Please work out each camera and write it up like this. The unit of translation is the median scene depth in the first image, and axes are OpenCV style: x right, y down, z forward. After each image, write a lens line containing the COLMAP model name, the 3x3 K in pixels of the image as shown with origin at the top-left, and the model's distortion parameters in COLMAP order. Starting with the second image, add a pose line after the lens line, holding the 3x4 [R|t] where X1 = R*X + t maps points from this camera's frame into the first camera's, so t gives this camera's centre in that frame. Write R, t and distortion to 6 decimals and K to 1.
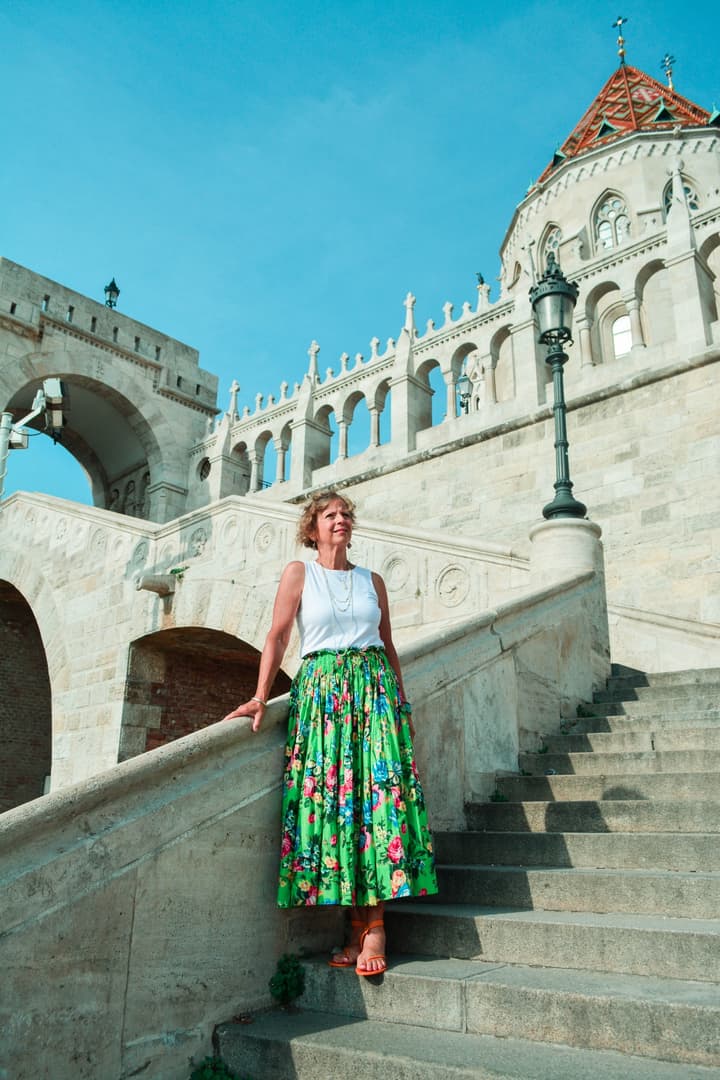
lens RADIAL K [[884.6, 0, 360.0], [0, 884.6, 540.0], [0, 0, 1]] dist [0.004612, 0.002044]
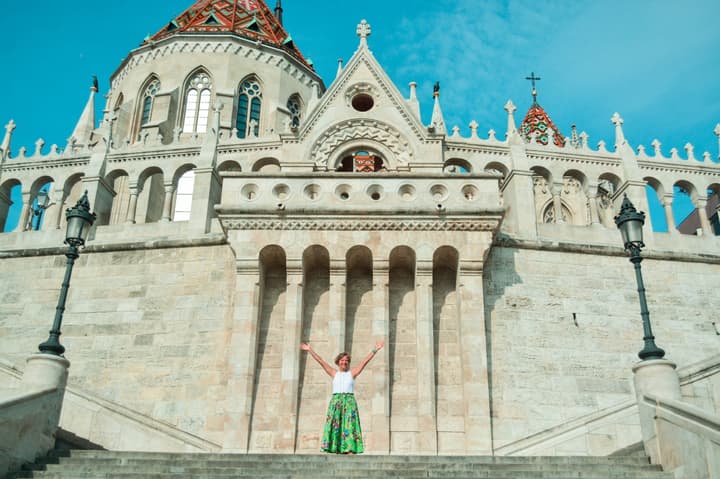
lens RADIAL K [[782.2, 0, 371.4], [0, 782.2, 239.9], [0, 0, 1]] dist [-0.022729, -0.006680]
pose [[0.845208, 0.229086, 0.482850, -0.008366], [-0.177023, 0.972474, -0.151514, -0.047320], [-0.504269, 0.042585, 0.862496, -0.246607]]
